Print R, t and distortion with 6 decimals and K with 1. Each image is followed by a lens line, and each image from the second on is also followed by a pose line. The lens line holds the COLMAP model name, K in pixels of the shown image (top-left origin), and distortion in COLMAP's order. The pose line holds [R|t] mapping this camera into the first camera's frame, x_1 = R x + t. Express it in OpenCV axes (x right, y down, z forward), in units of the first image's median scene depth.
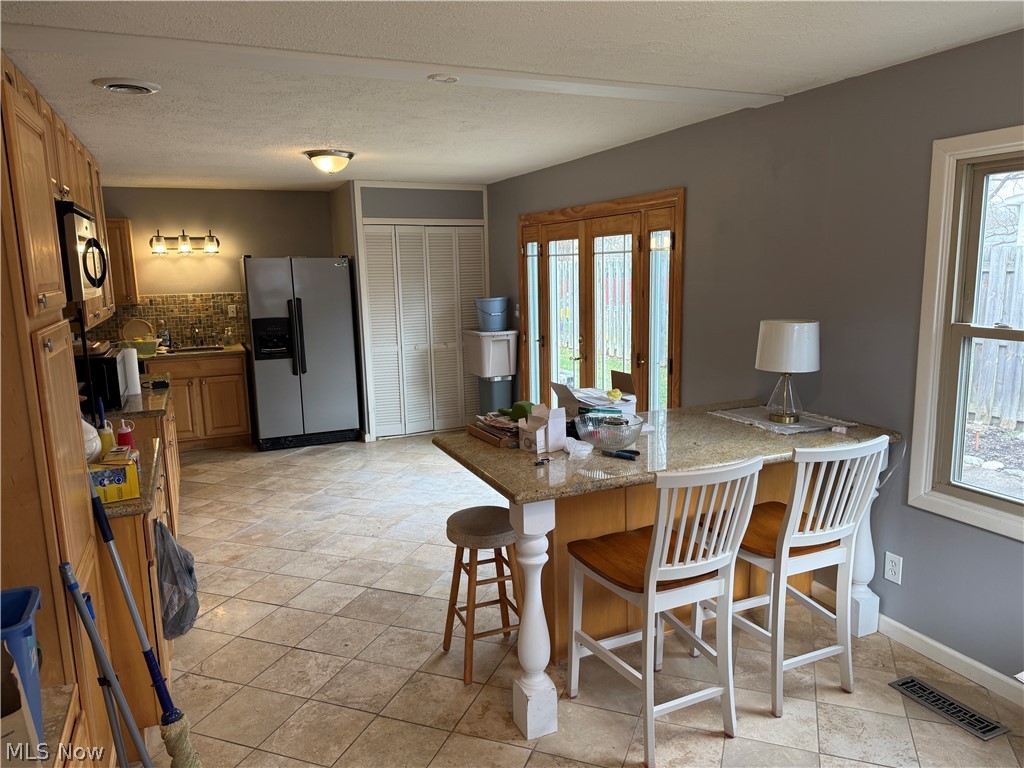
lens RADIAL K [[719.4, 0, 520.9], [0, 719.4, 384.5], [0, 0, 1]] dist [0.052302, -0.056173]
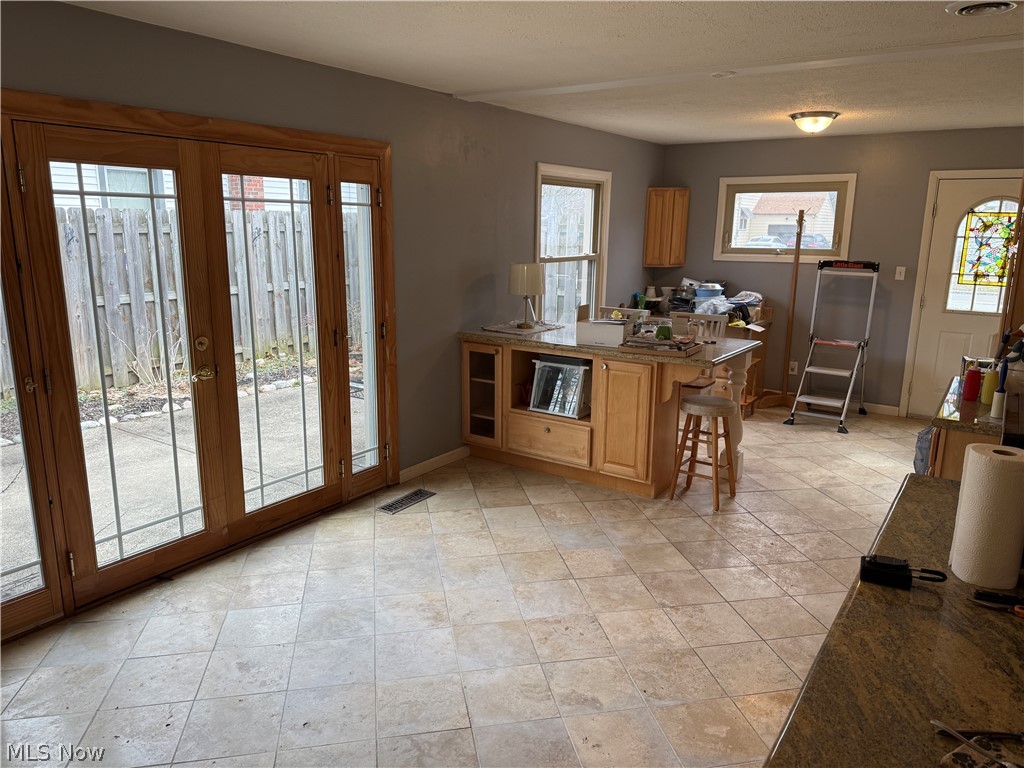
lens RADIAL K [[719.4, 0, 518.8], [0, 719.4, 383.0], [0, 0, 1]] dist [0.052302, -0.056173]
pose [[-0.521155, -0.177341, 0.834834, -0.433182], [0.134903, 0.948759, 0.285756, -0.128923], [-0.842733, 0.261545, -0.470527, 0.821979]]
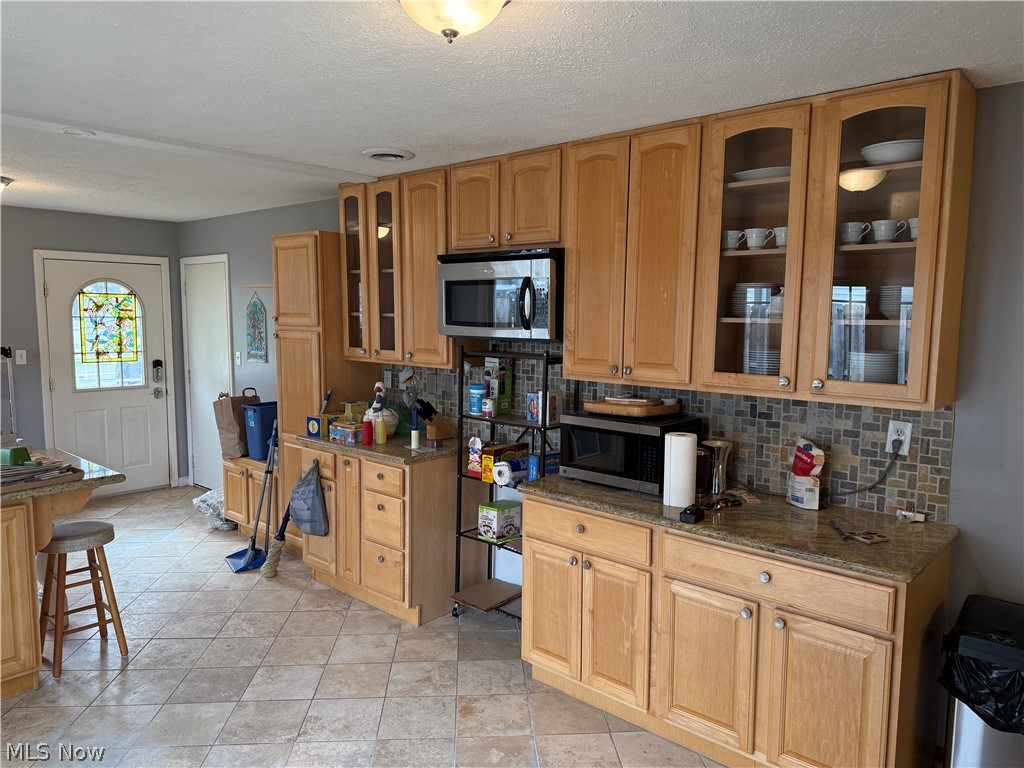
lens RADIAL K [[719.4, 0, 514.7], [0, 719.4, 384.5], [0, 0, 1]] dist [0.052302, -0.056173]
pose [[-0.914875, 0.047993, -0.400874, -0.096059], [-0.061894, 0.964500, 0.256727, -0.151667], [0.398964, 0.259685, -0.879427, 0.914211]]
